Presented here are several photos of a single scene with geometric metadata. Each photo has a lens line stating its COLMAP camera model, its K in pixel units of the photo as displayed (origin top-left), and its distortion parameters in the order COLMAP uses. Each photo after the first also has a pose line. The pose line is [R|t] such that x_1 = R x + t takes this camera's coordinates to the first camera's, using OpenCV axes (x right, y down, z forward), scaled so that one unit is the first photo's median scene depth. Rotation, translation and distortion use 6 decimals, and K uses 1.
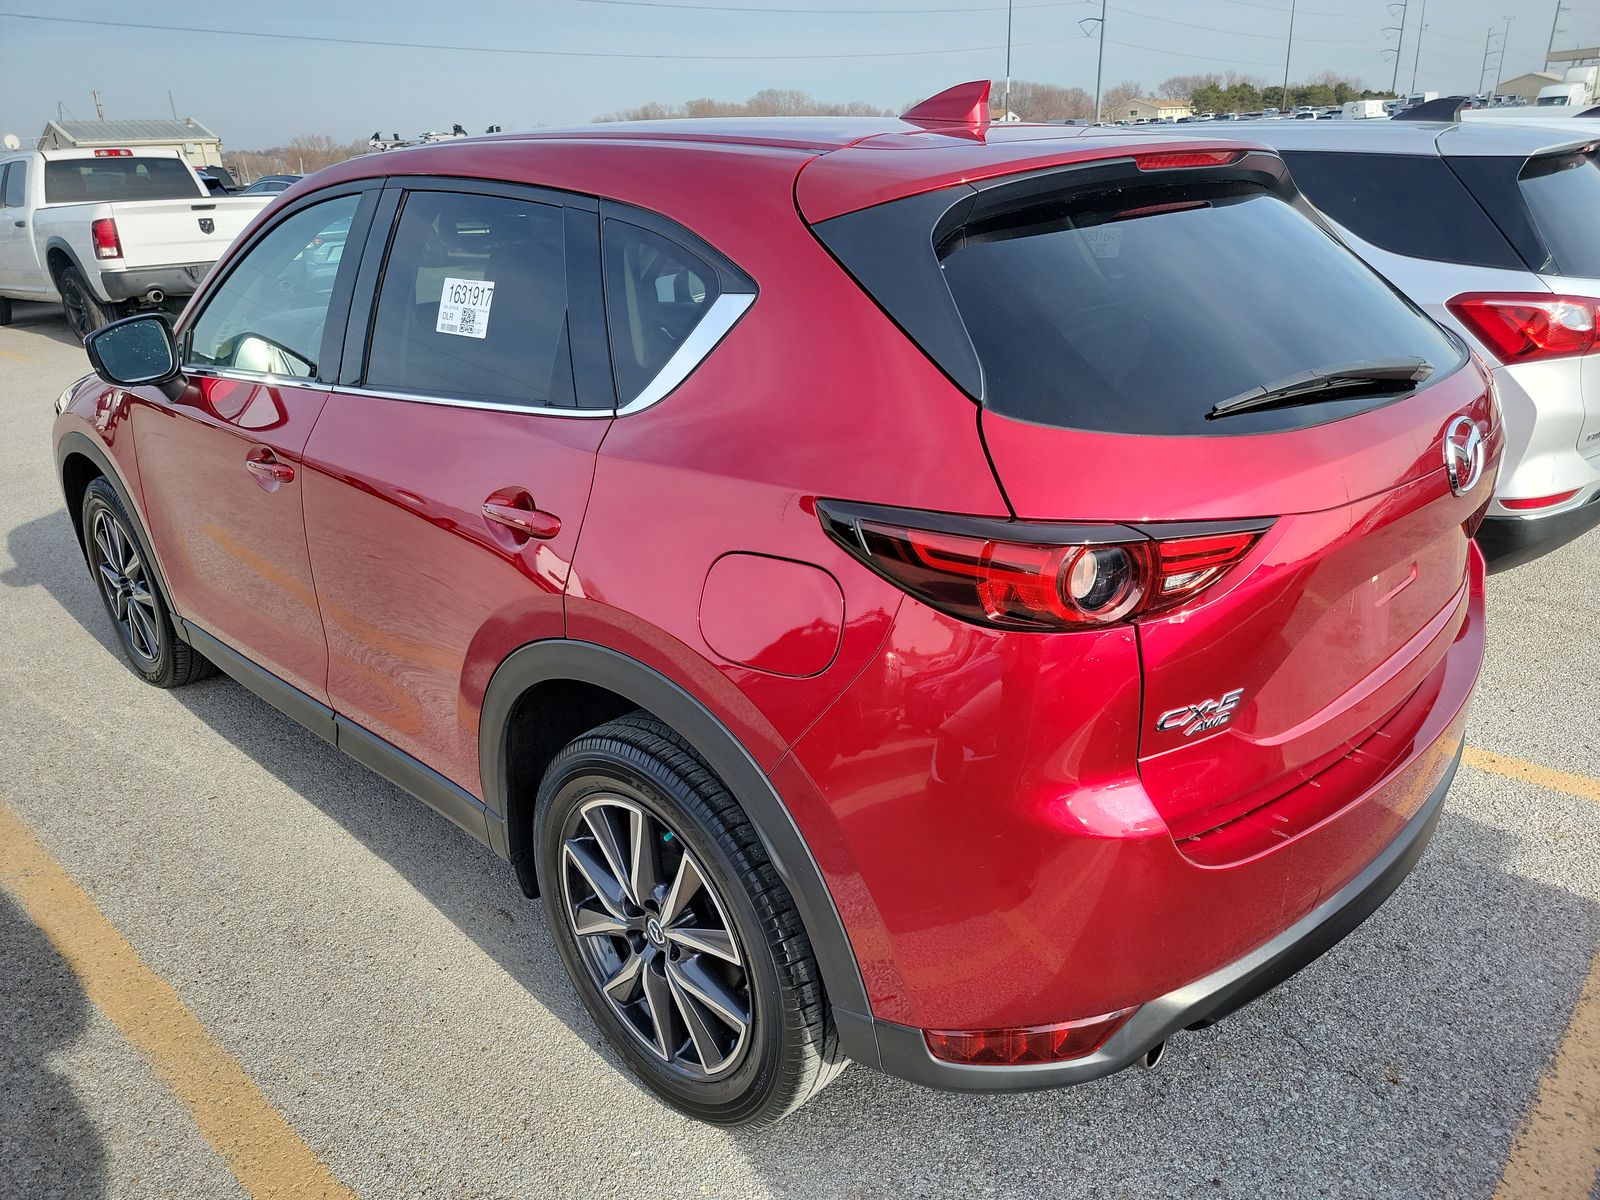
lens RADIAL K [[1129.5, 0, 798.1], [0, 1129.5, 595.3], [0, 0, 1]] dist [0.023327, -0.029515]
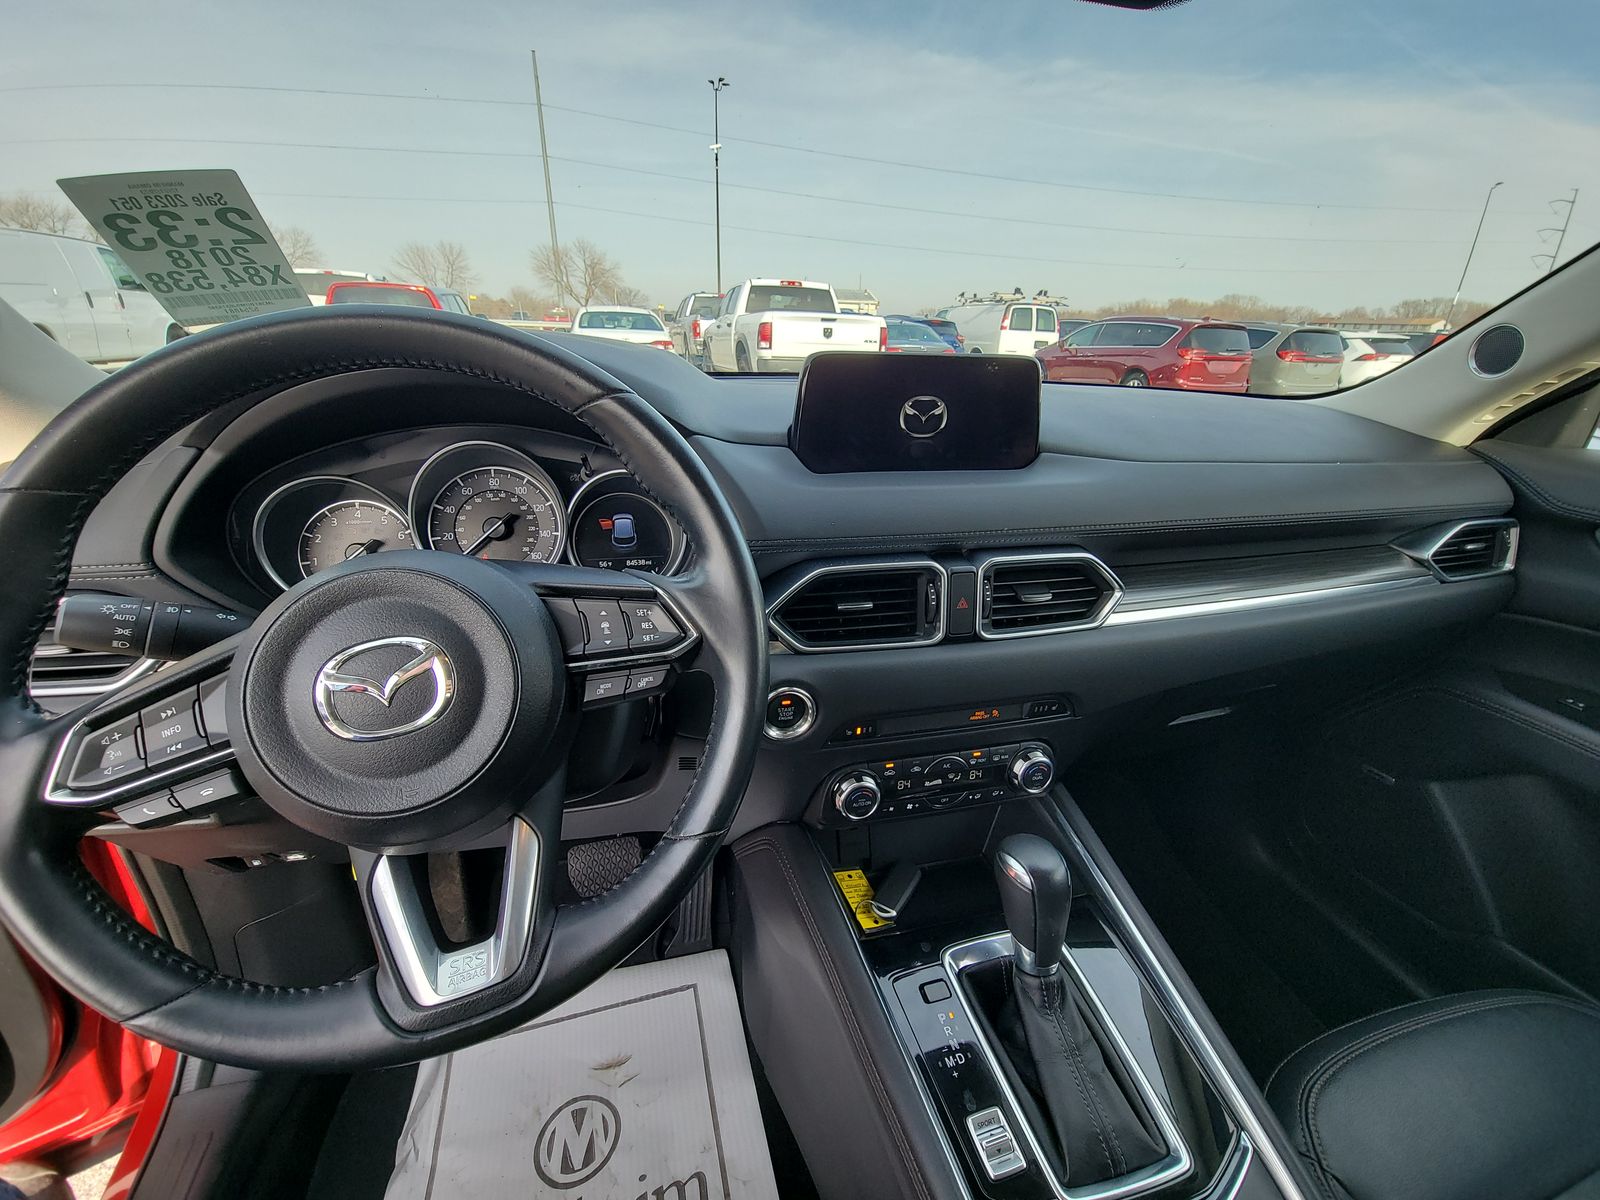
lens RADIAL K [[649.0, 0, 803.7], [0, 649.0, 602.6], [0, 0, 1]] dist [-0.008445, -0.002461]
pose [[0.847571, 0.264390, -0.460131, -0.082525], [-0.249193, 0.963805, 0.094781, -0.069191], [0.468536, 0.034328, 0.882777, 0.280611]]
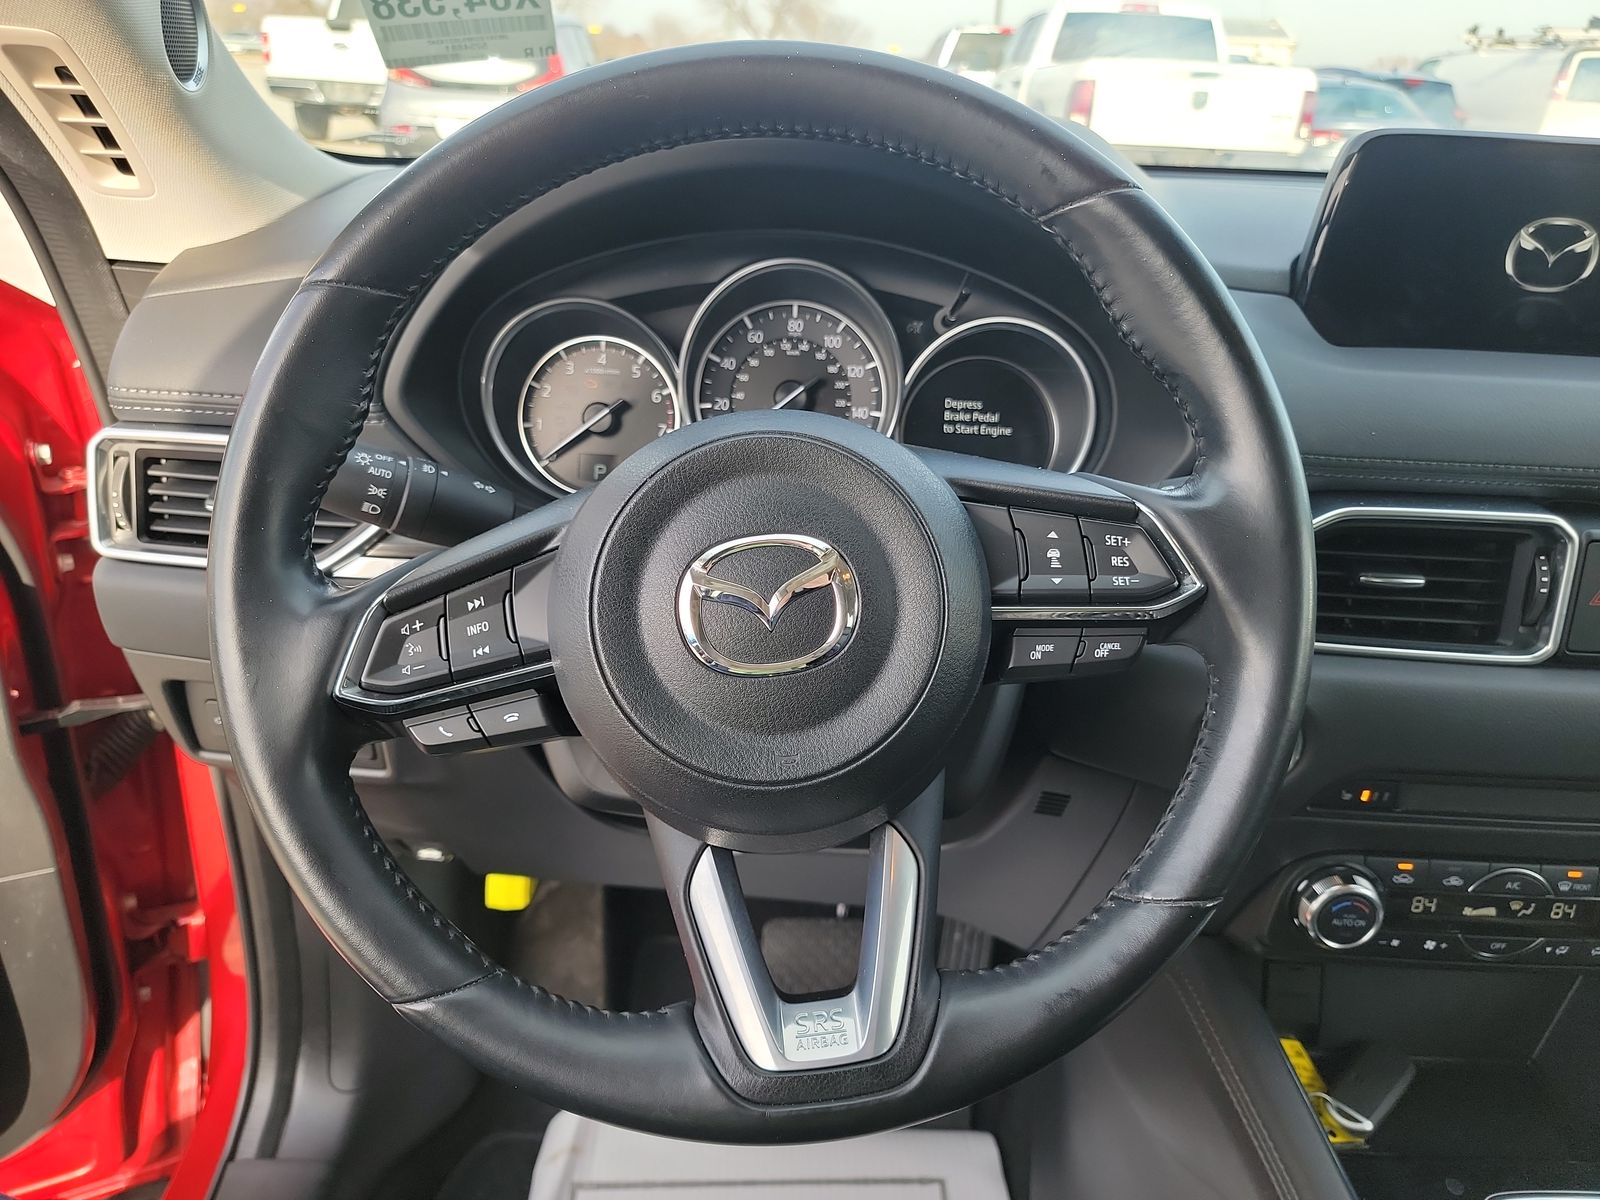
lens RADIAL K [[1129.5, 0, 811.9], [0, 1129.5, 599.4], [0, 0, 1]] dist [0.023327, -0.029515]
pose [[0.683109, 0.366334, -0.631792, -0.087085], [-0.327276, 0.926920, 0.183600, -0.065588], [0.652880, 0.081352, 0.753080, 0.272960]]
